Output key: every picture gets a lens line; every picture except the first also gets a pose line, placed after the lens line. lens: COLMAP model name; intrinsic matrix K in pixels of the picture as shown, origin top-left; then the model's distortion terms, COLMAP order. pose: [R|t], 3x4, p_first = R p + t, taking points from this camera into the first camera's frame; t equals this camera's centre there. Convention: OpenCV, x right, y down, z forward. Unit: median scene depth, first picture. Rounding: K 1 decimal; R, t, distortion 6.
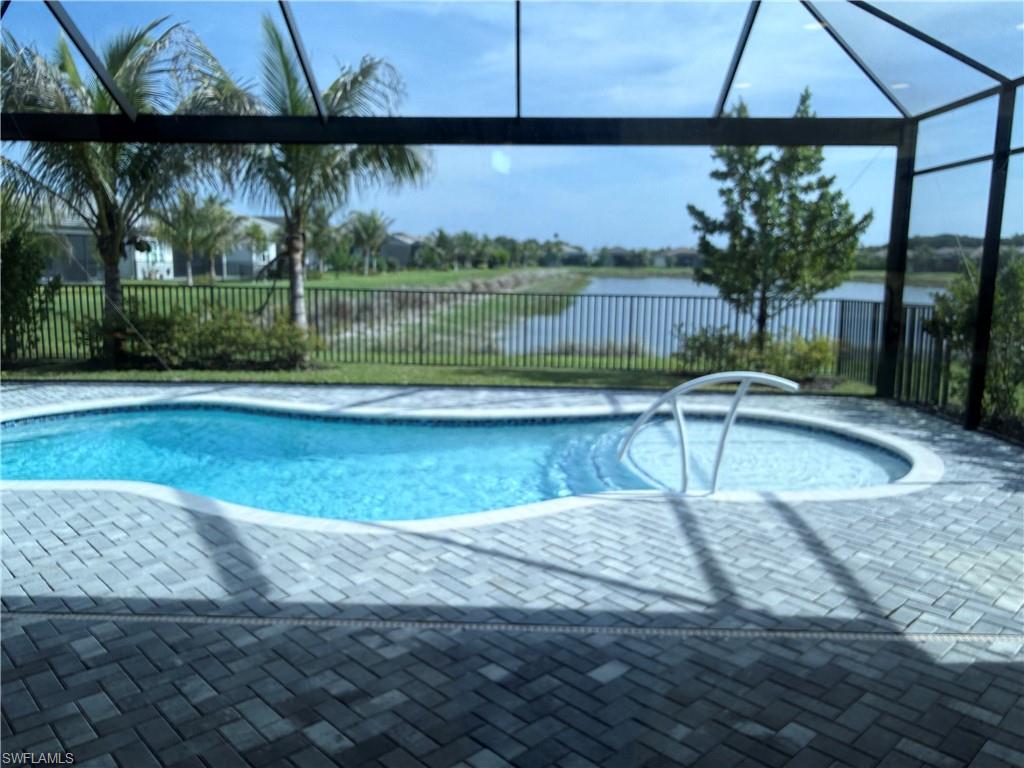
lens RADIAL K [[762.4, 0, 514.3], [0, 762.4, 378.4], [0, 0, 1]] dist [-0.002662, -0.000476]
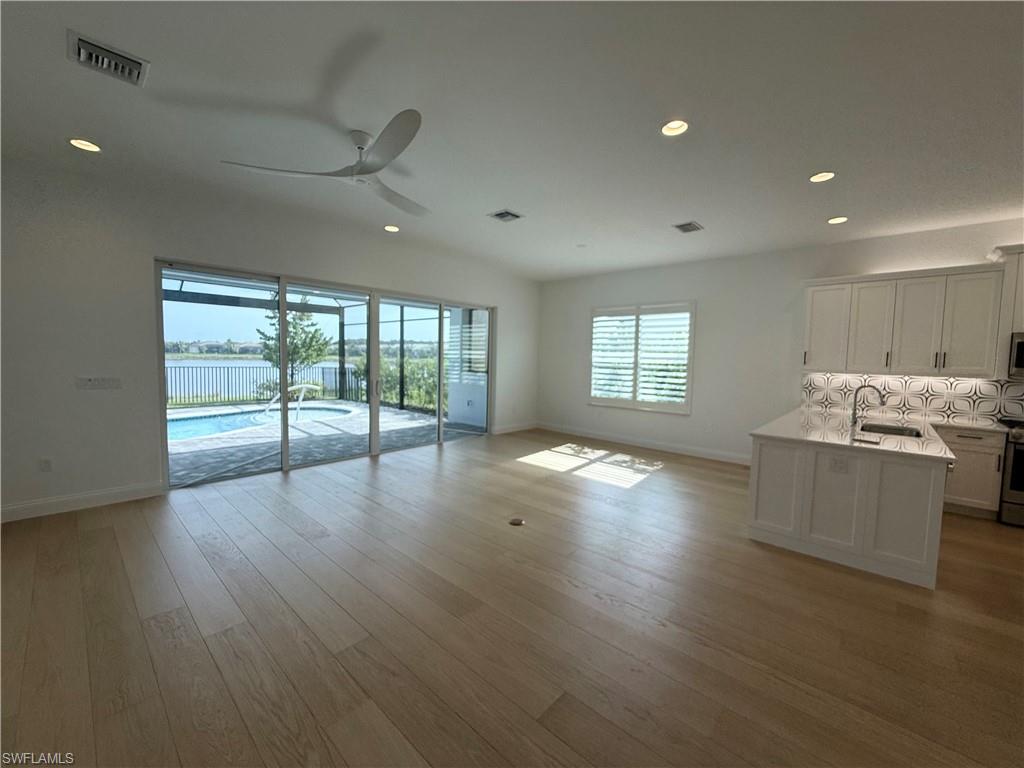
lens RADIAL K [[410.9, 0, 512.0], [0, 410.9, 384.0], [0, 0, 1]] dist [-0.000771, 0.000564]
pose [[0.655137, -0.046127, 0.754100, -0.072642], [0.100474, 0.994588, -0.026451, 0.020000], [-0.748799, 0.093097, 0.656226, -0.141350]]
